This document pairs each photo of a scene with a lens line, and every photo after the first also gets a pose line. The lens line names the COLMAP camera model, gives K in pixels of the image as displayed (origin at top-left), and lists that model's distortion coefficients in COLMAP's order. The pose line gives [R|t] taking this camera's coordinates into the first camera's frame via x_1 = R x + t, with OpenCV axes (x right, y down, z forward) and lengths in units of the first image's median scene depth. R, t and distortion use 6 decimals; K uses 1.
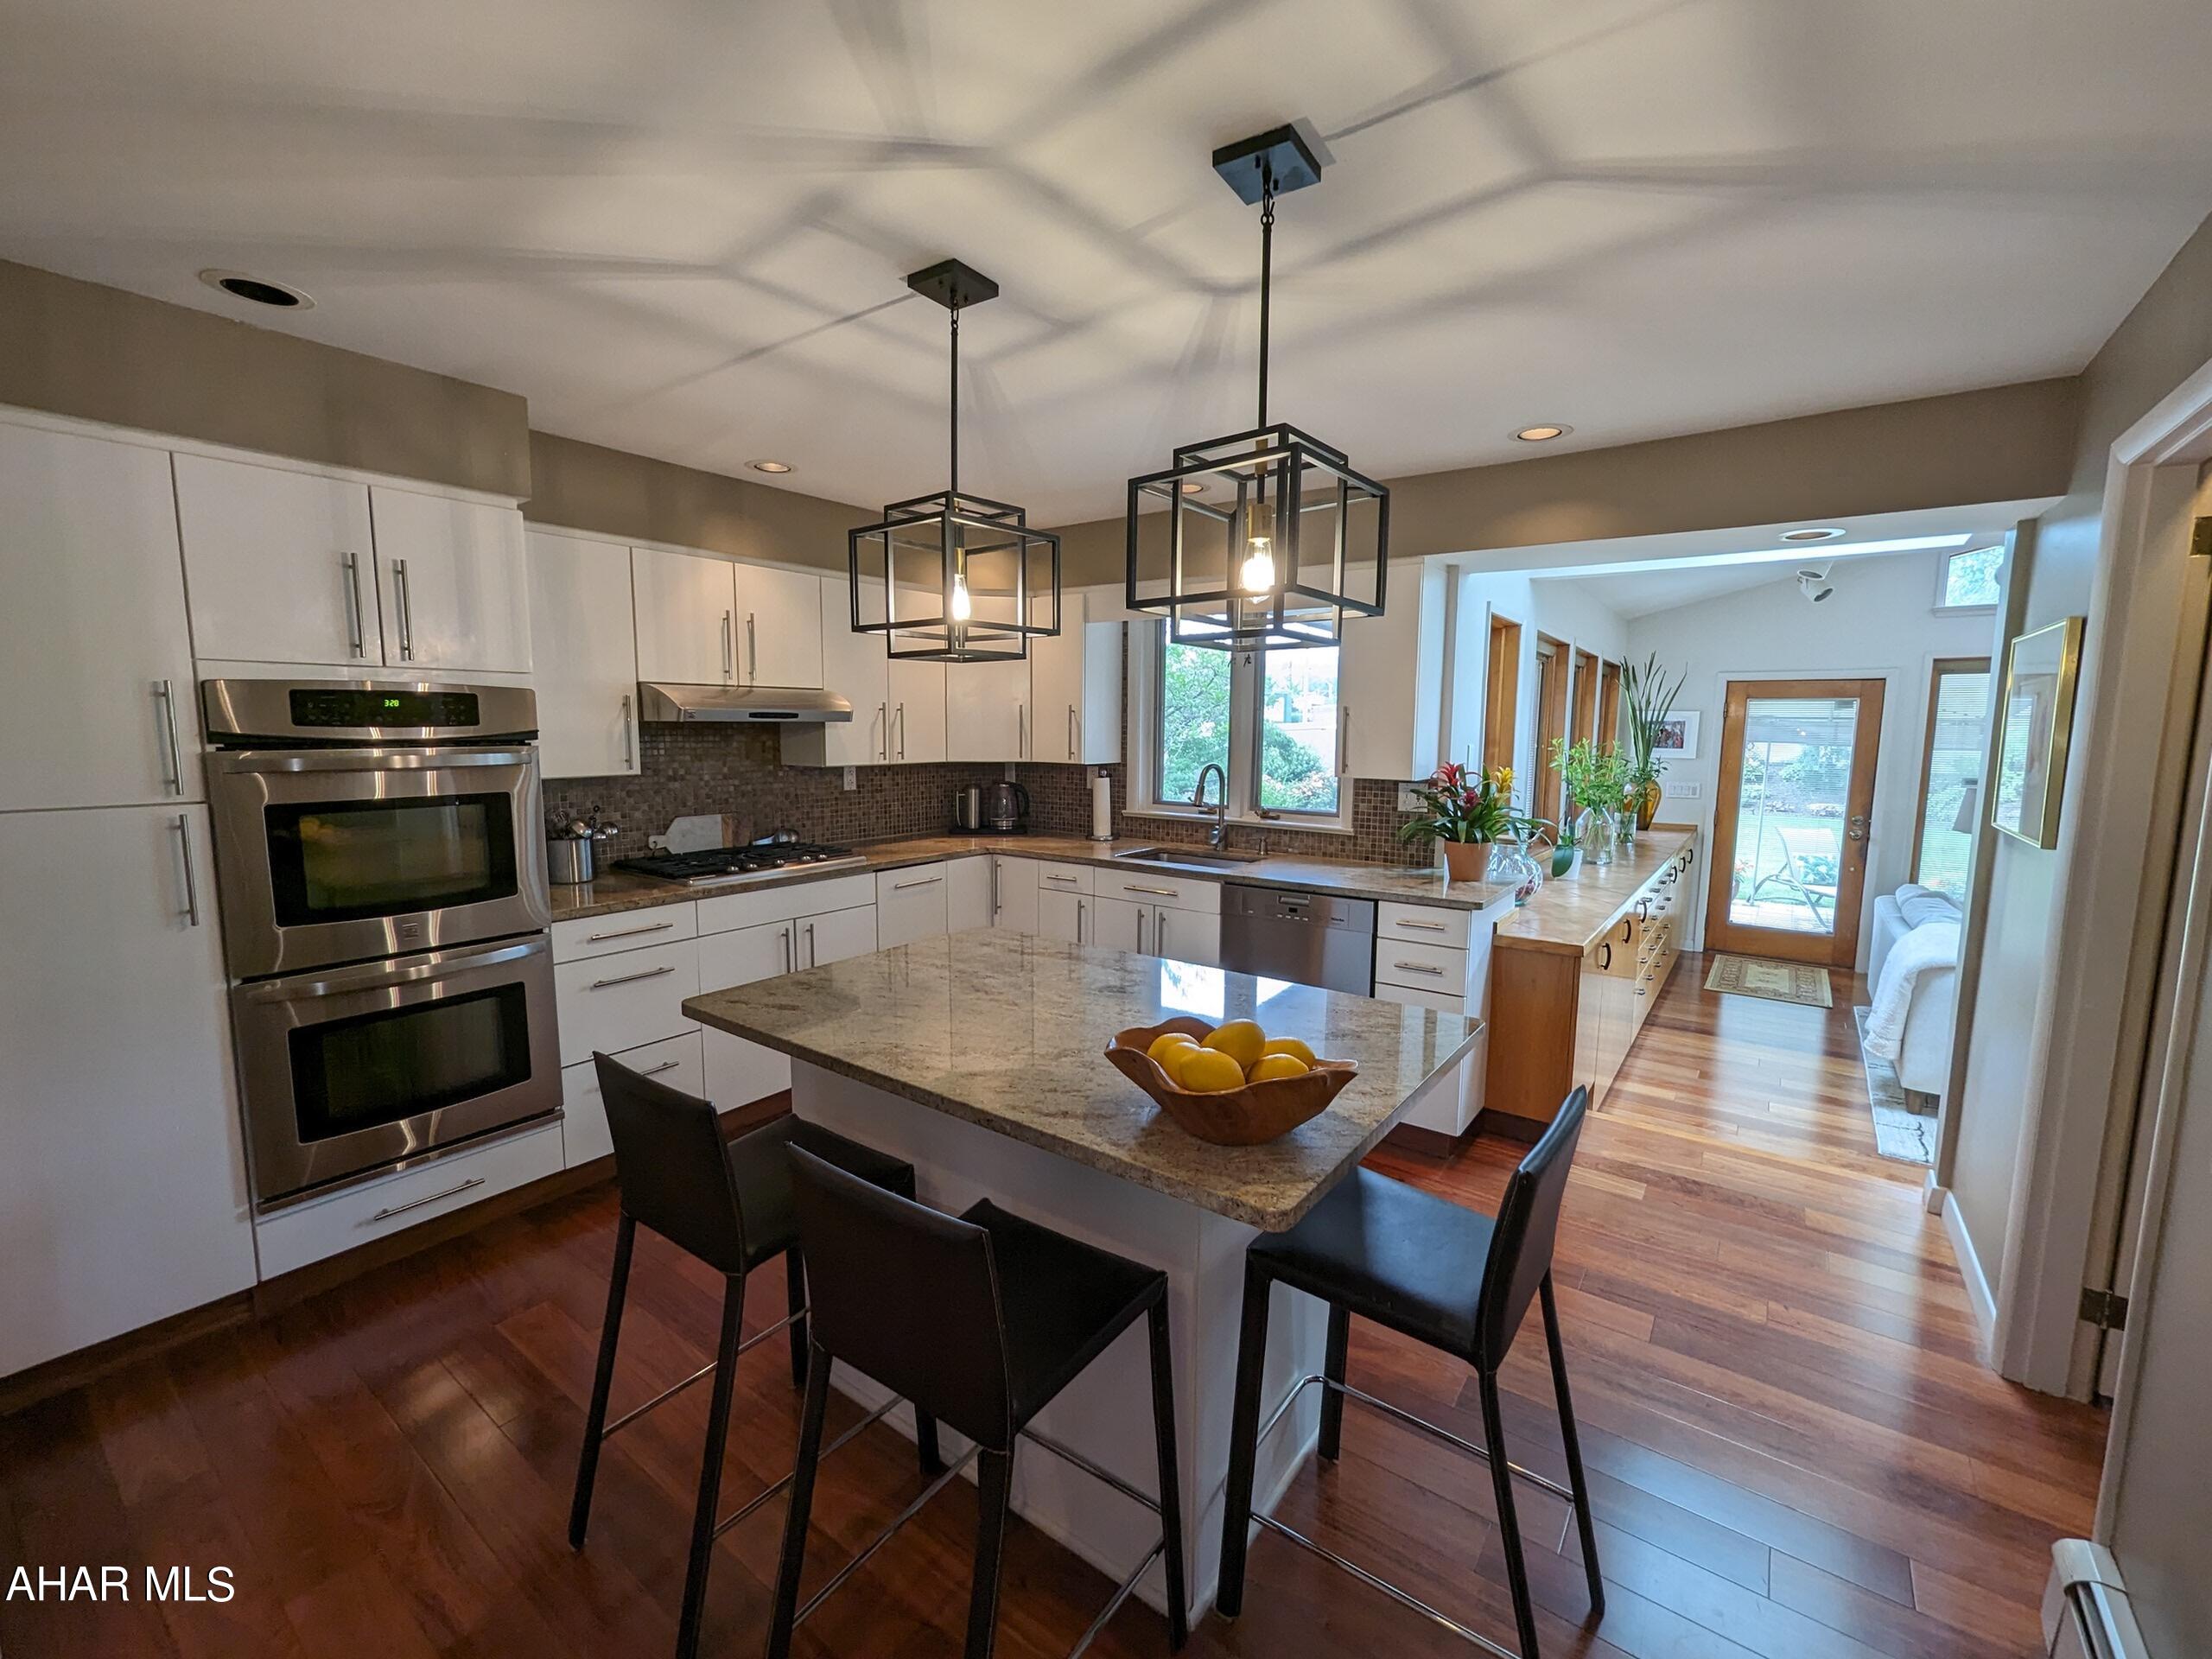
lens RADIAL K [[921.6, 0, 1106.1], [0, 921.6, 831.0], [0, 0, 1]] dist [0.001615, -0.000317]
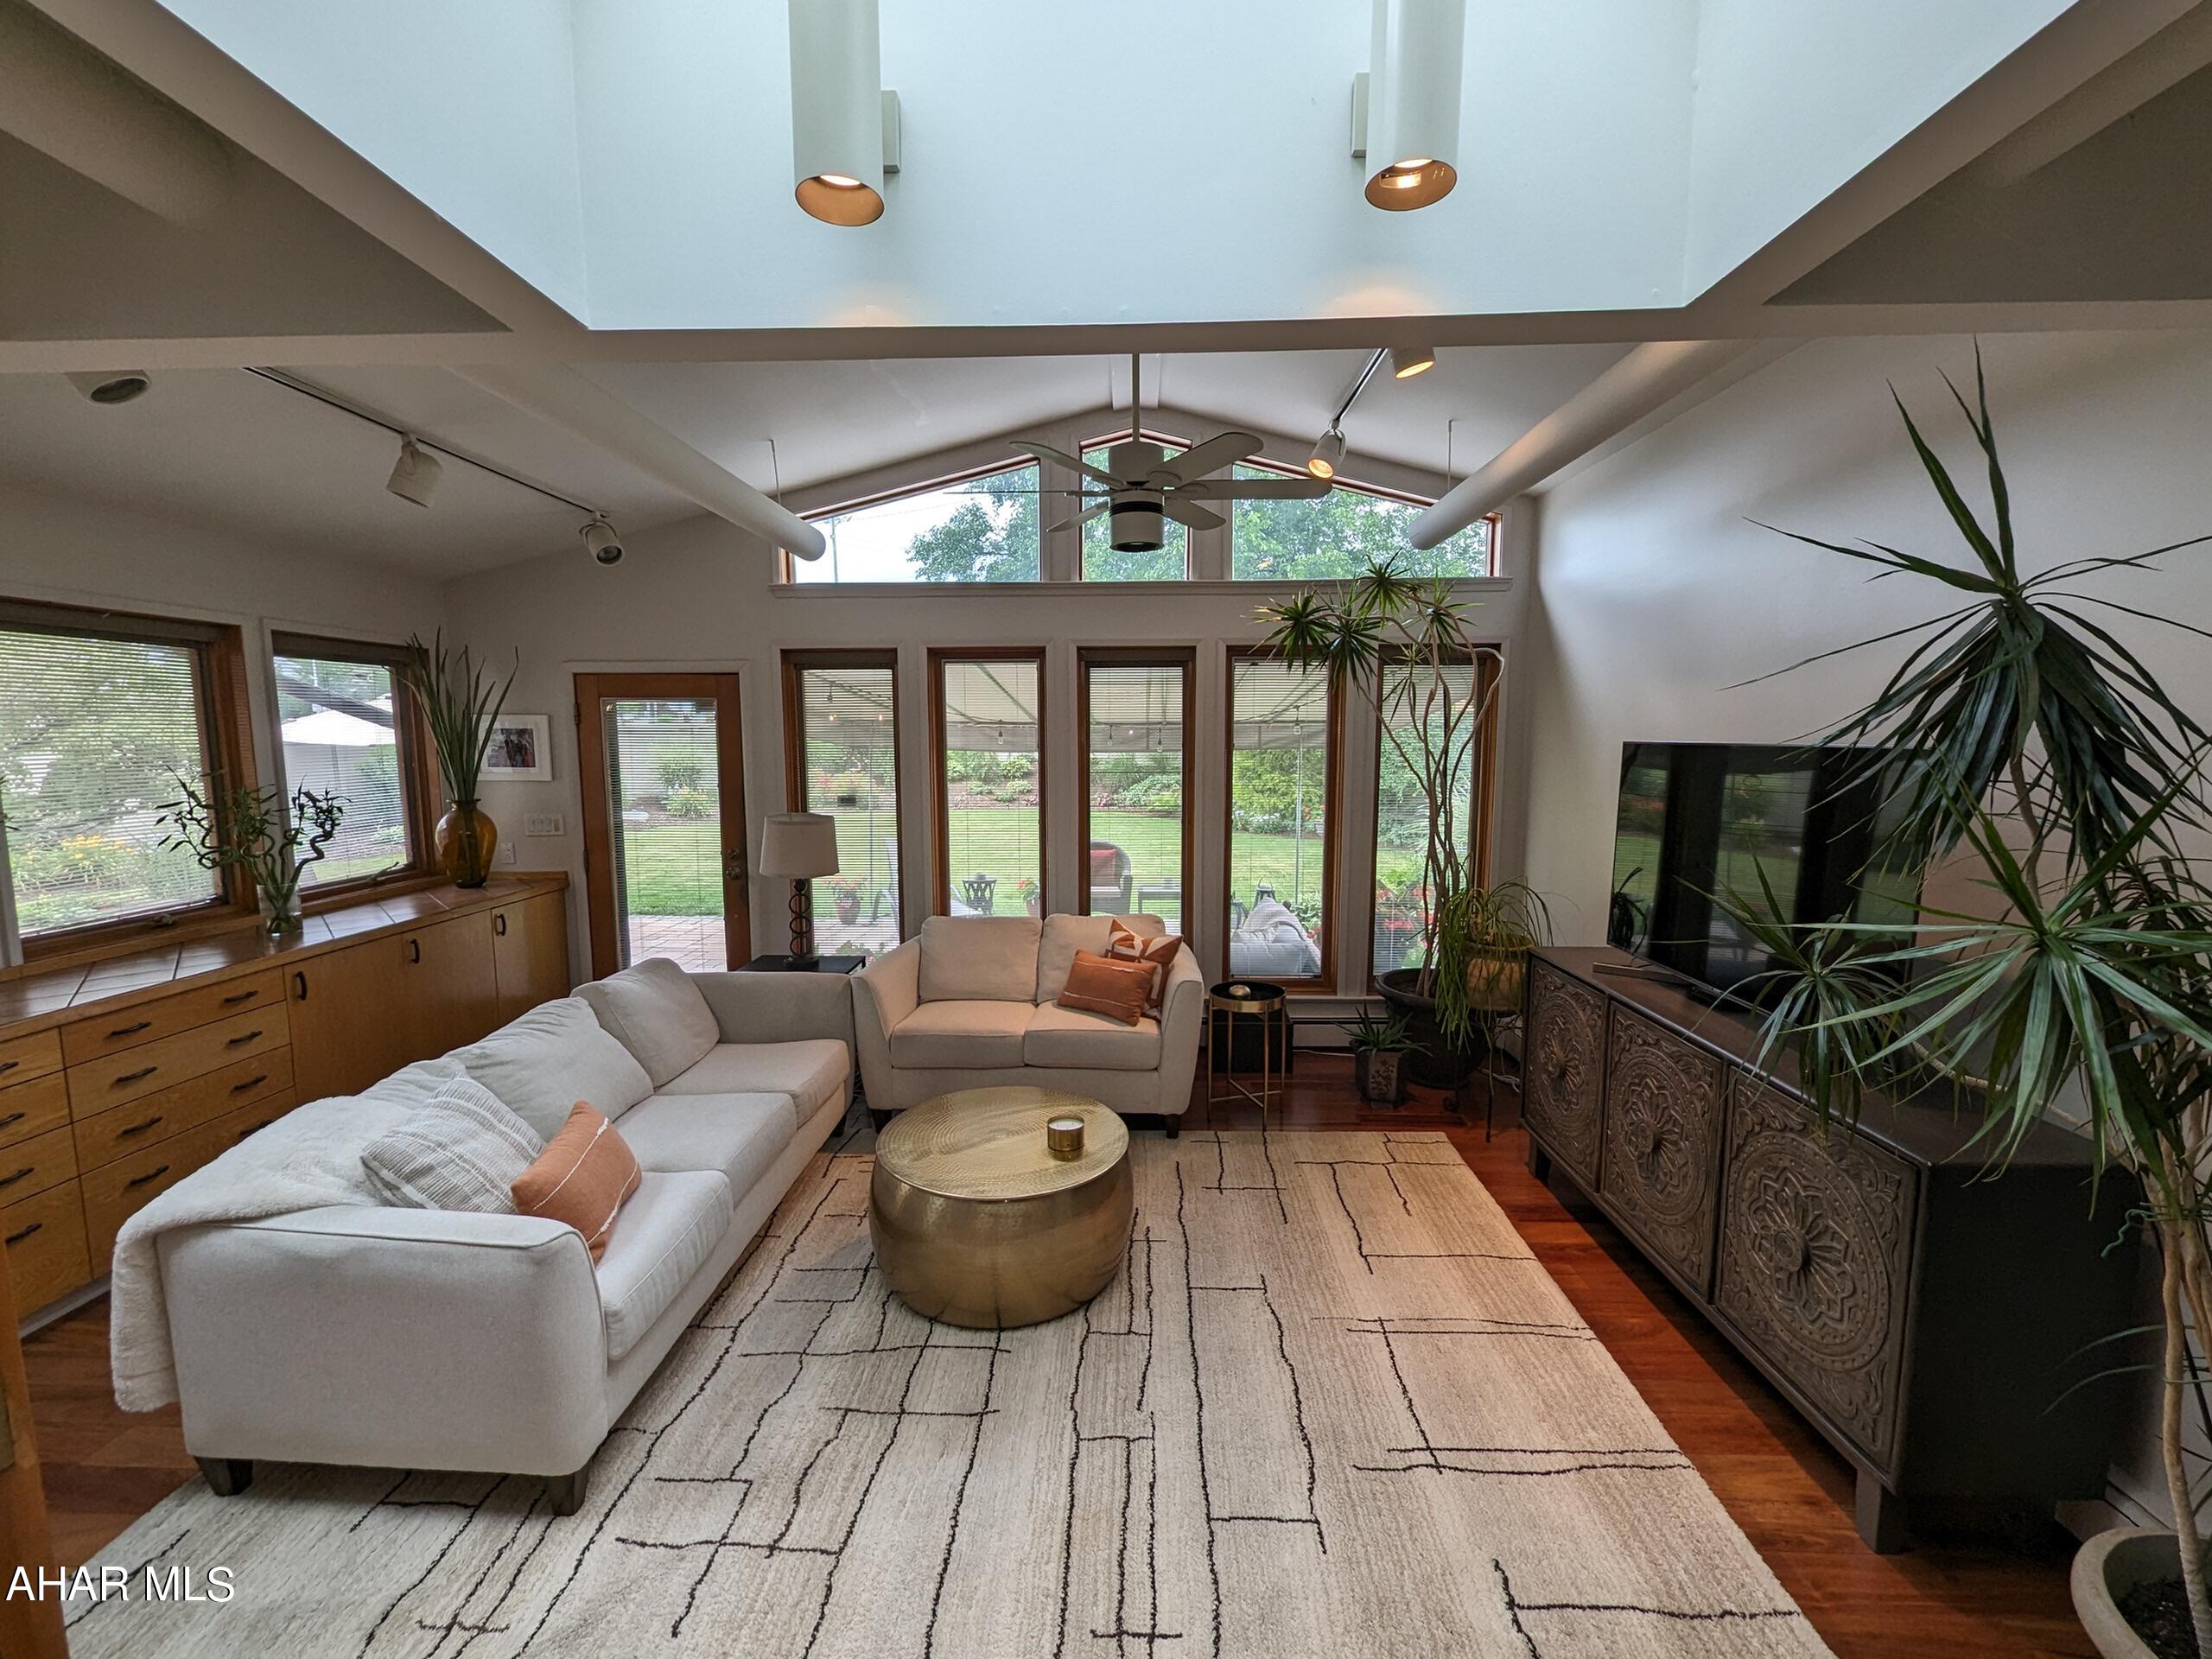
lens RADIAL K [[921.6, 0, 1104.7], [0, 921.6, 830.3], [0, 0, 1]] dist [0.001615, -0.000317]
pose [[0.821395, -0.073450, 0.565611, 1.261133], [0.075637, 0.996942, 0.019620, -0.047186], [-0.565323, 0.026665, 0.824439, 0.352345]]
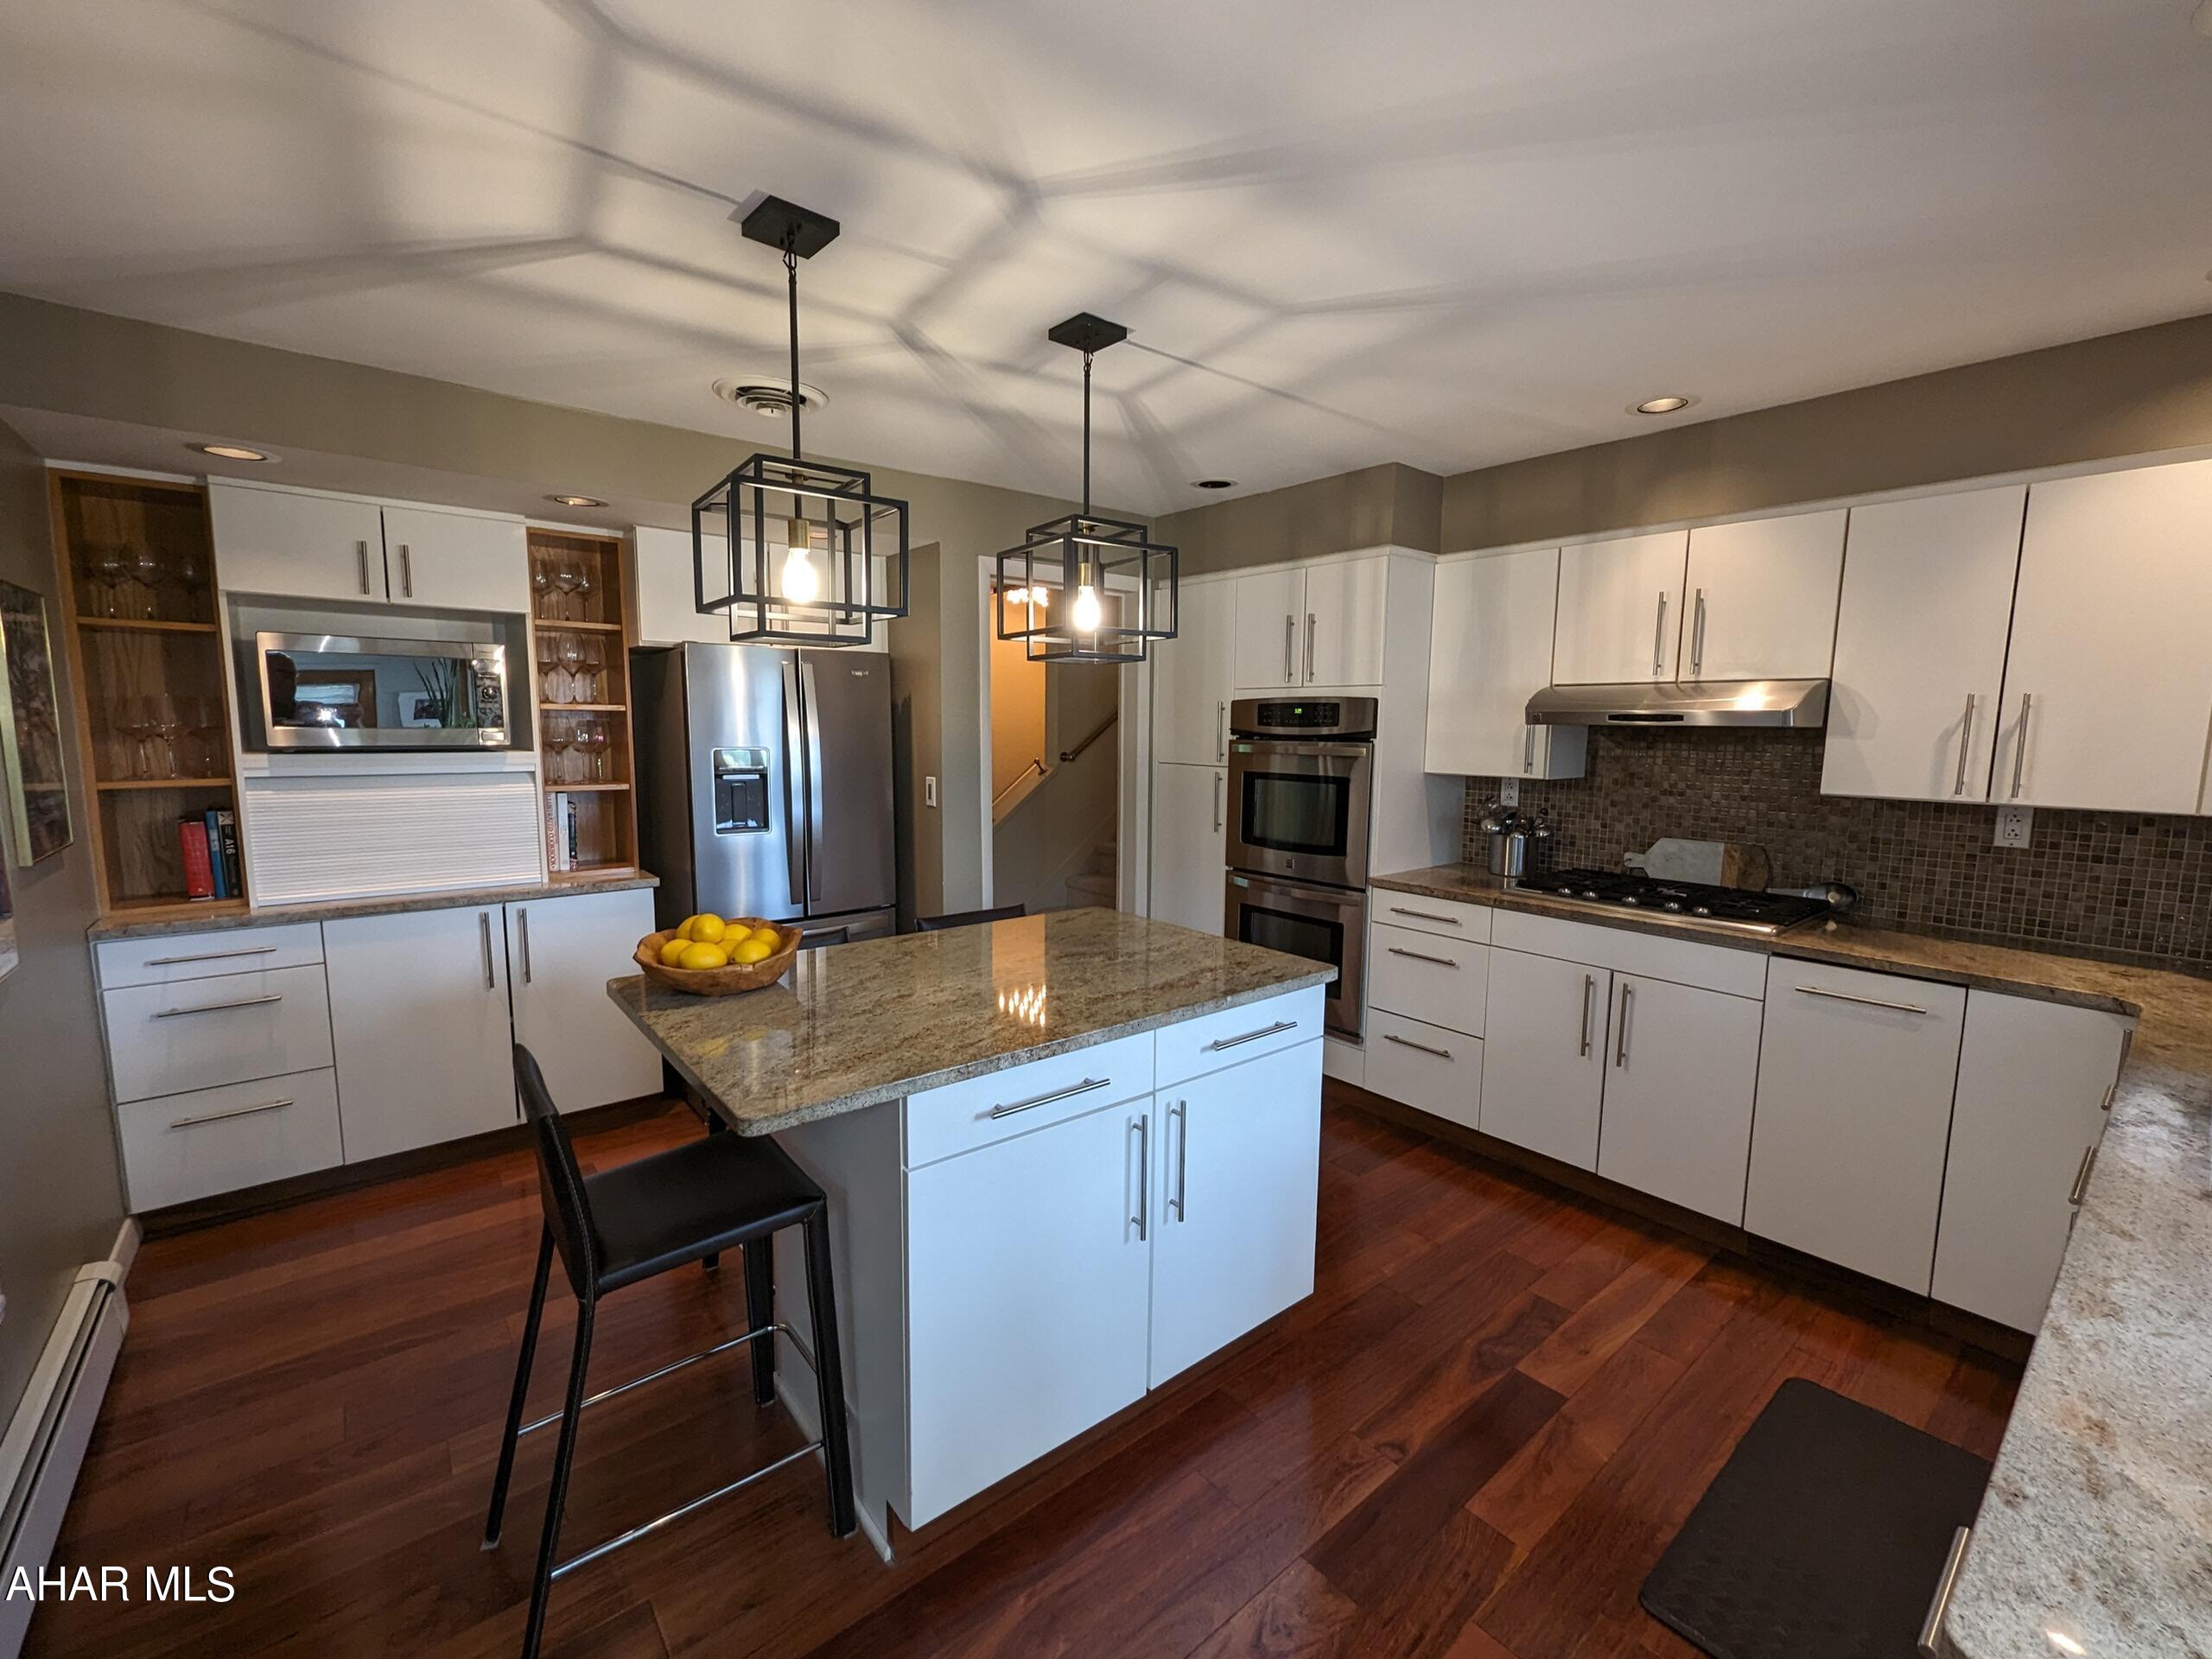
lens RADIAL K [[921.6, 0, 1103.5], [0, 921.6, 829.8], [0, 0, 1]] dist [0.001615, -0.000317]
pose [[-0.247765, 0.102688, -0.963363, 0.578733], [-0.126759, 0.982383, 0.137316, -0.085865], [0.960492, 0.156137, -0.230384, 0.803063]]
